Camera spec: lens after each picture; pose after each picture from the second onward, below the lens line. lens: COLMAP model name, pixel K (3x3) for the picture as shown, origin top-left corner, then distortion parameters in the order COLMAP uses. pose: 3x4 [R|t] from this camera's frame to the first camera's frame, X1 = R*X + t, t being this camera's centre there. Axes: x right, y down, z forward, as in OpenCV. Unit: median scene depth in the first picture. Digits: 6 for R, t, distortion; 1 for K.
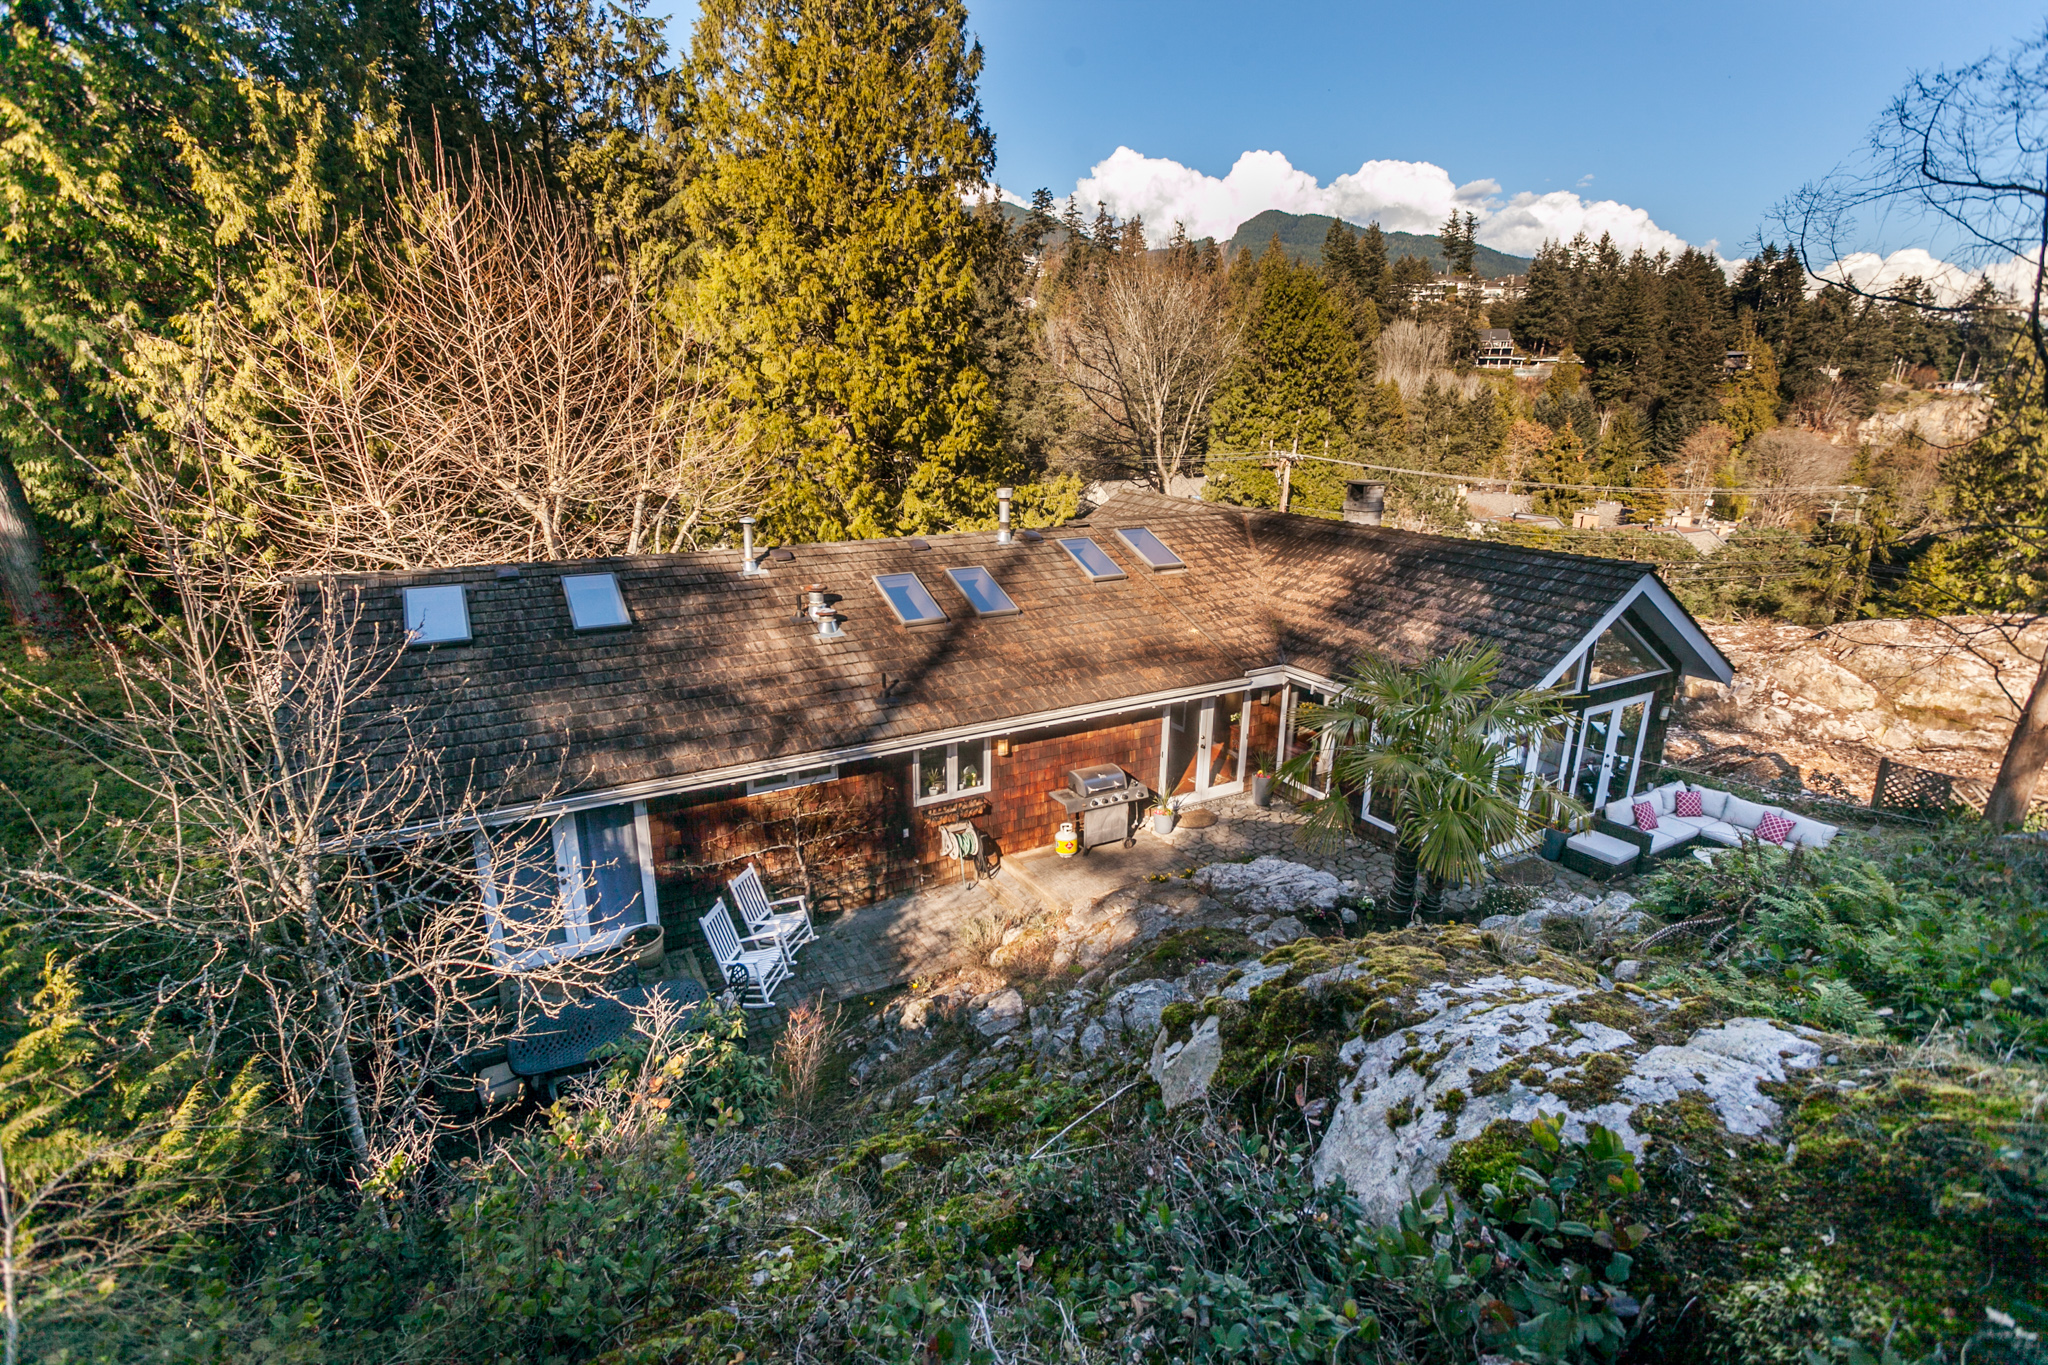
lens RADIAL K [[972.0, 0, 1023.2], [0, 972.0, 679.9], [0, 0, 1]] dist [0.005912, 0.001335]
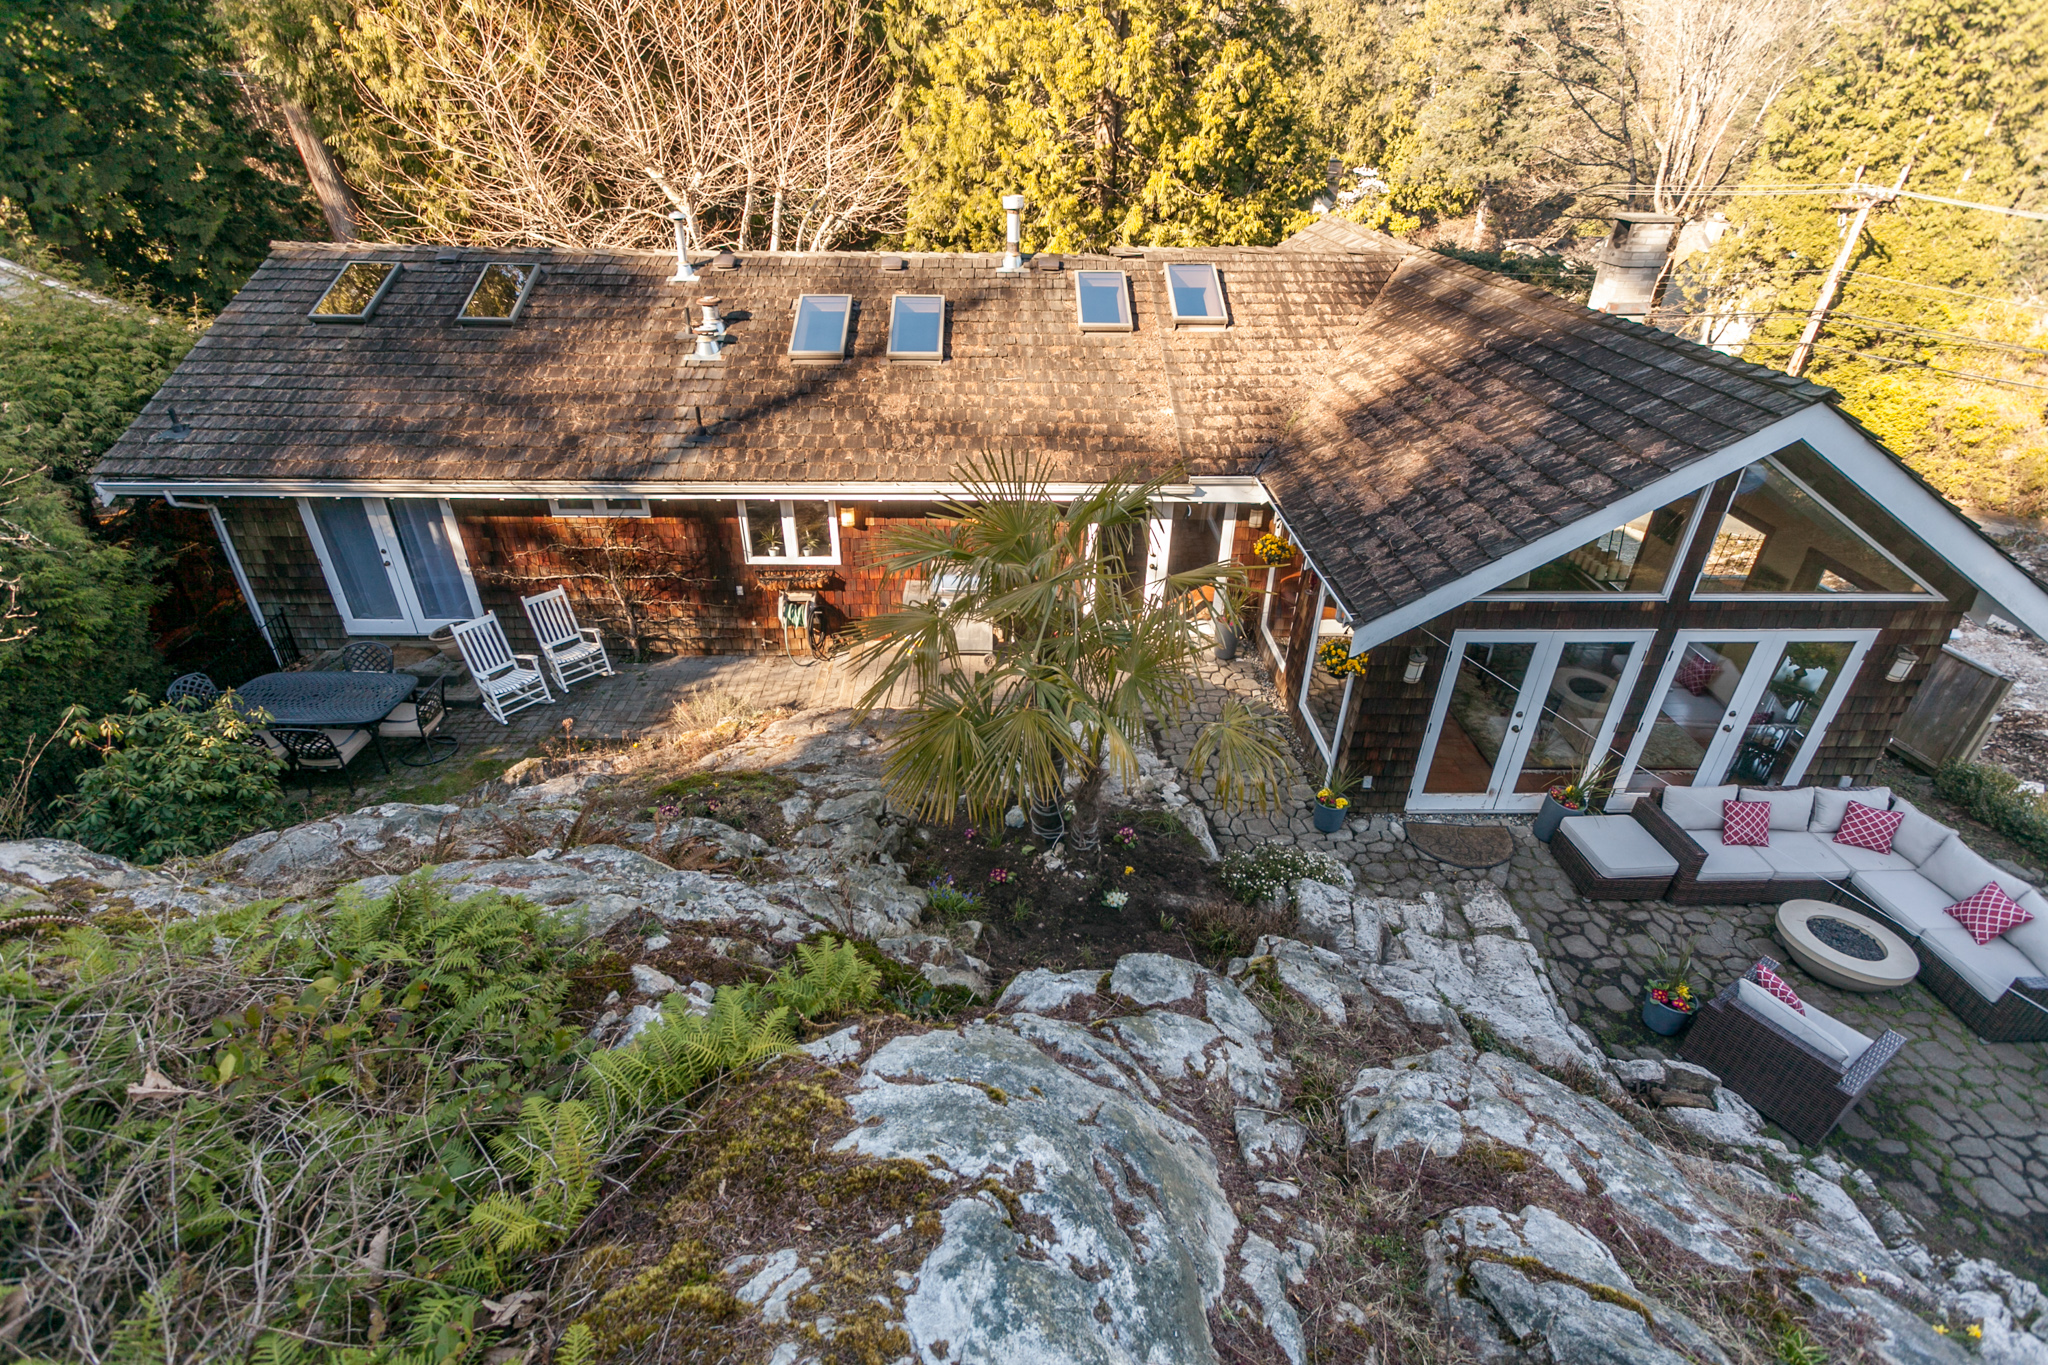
lens RADIAL K [[972.0, 0, 1022.2], [0, 972.0, 685.6], [0, 0, 1]] dist [0.005912, 0.001335]
pose [[0.877314, 0.250057, -0.409625, 0.442016], [-0.139822, 0.949682, 0.280274, -0.045229], [0.459098, -0.188614, 0.868132, 0.265708]]
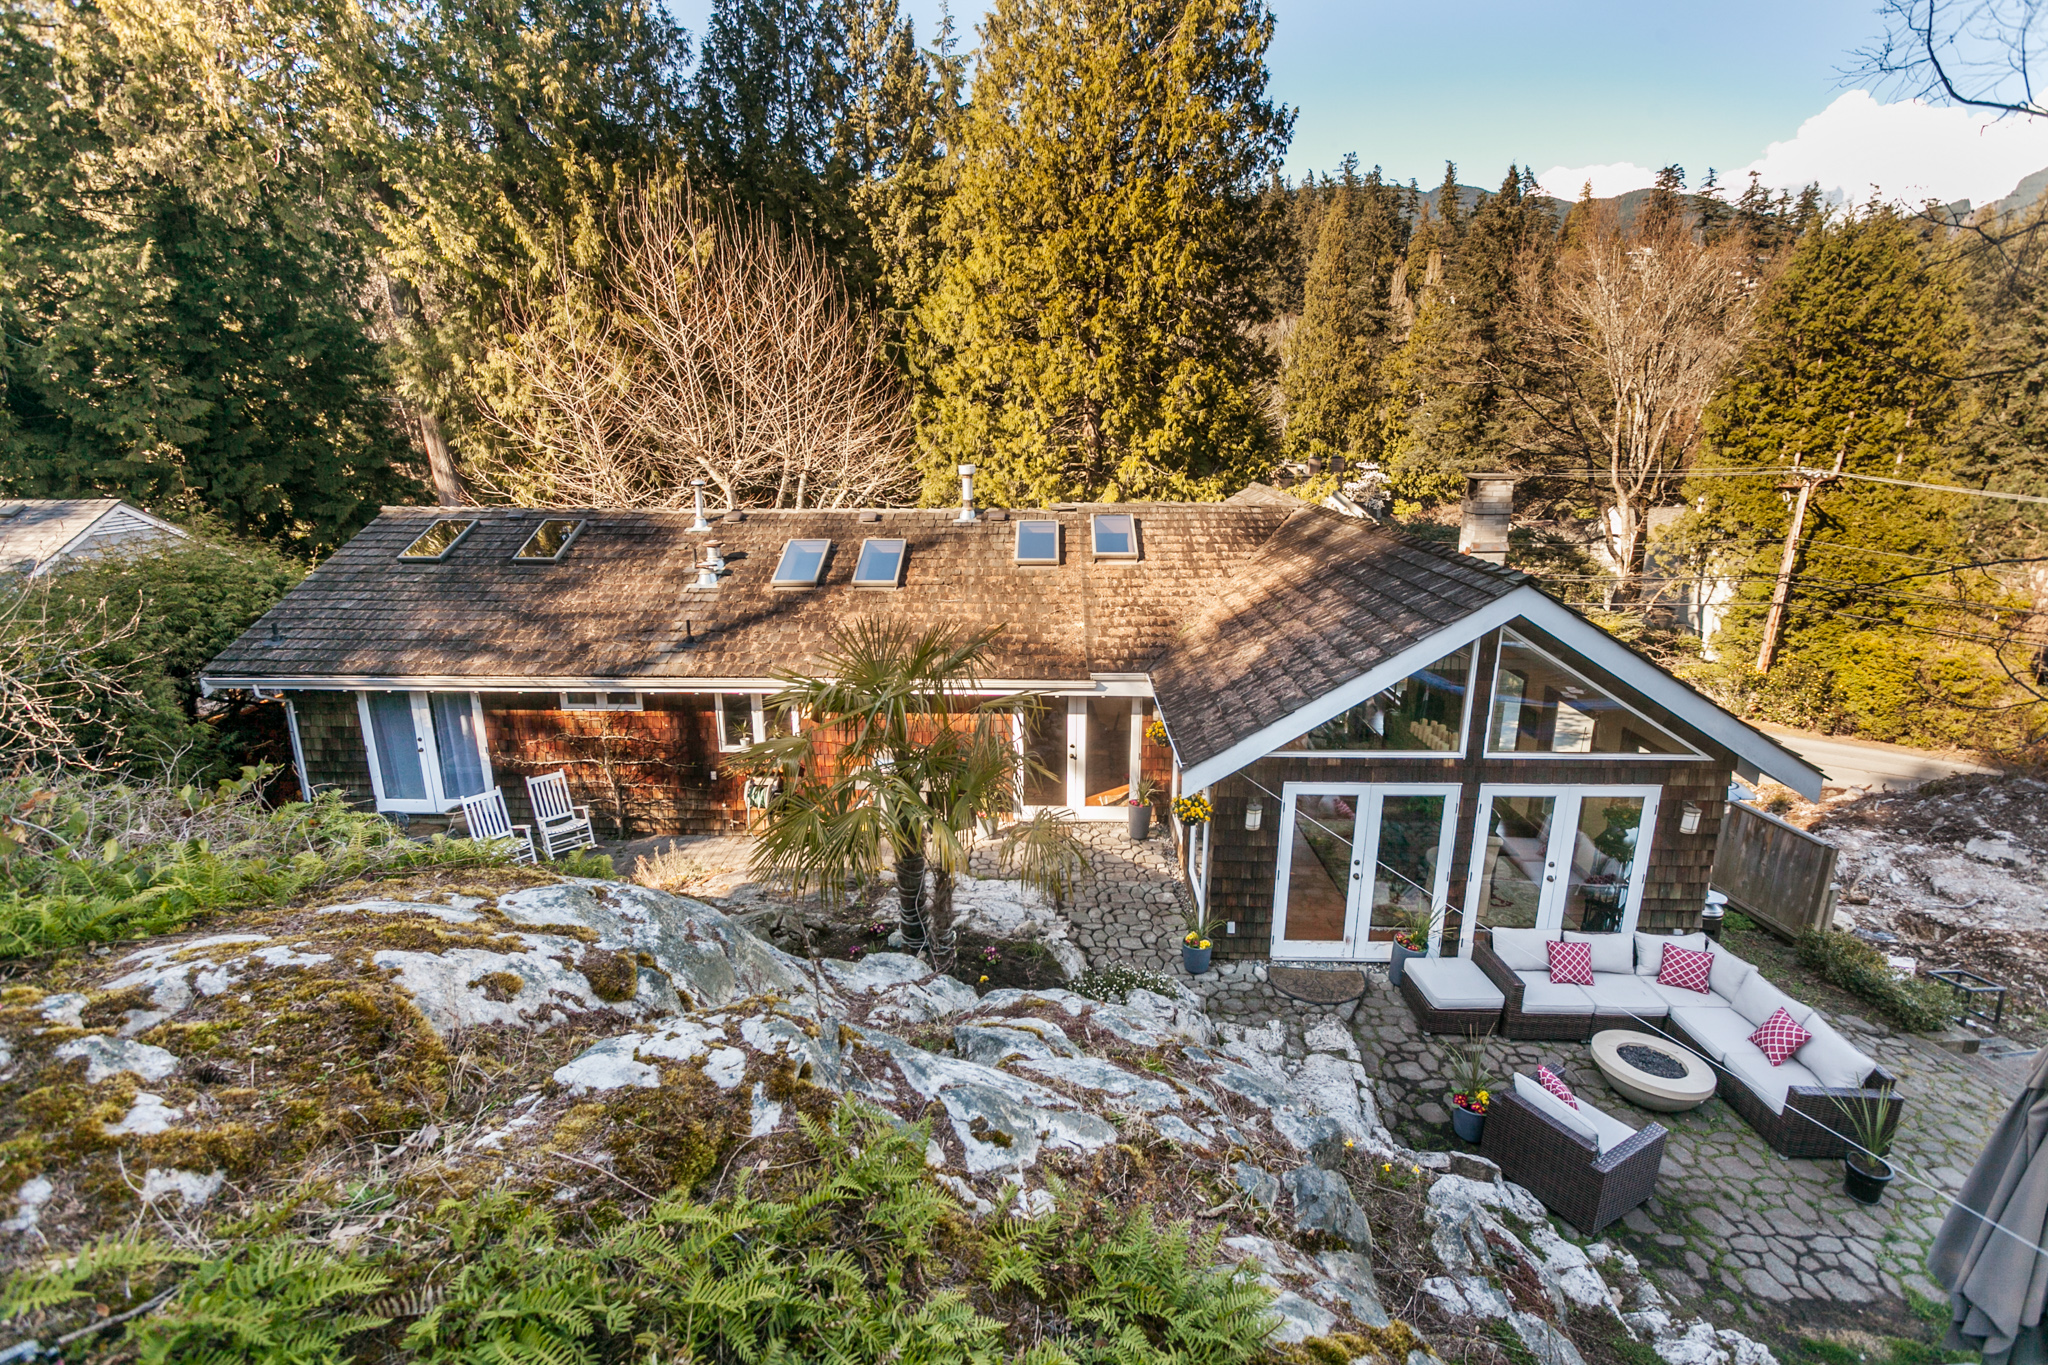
lens RADIAL K [[972.0, 0, 1022.4], [0, 972.0, 684.1], [0, 0, 1]] dist [0.005912, 0.001335]
pose [[0.852110, 0.130614, -0.506803, 0.593549], [-0.138909, 0.990069, 0.021608, -0.009184], [0.504592, 0.051987, 0.861791, 0.218639]]
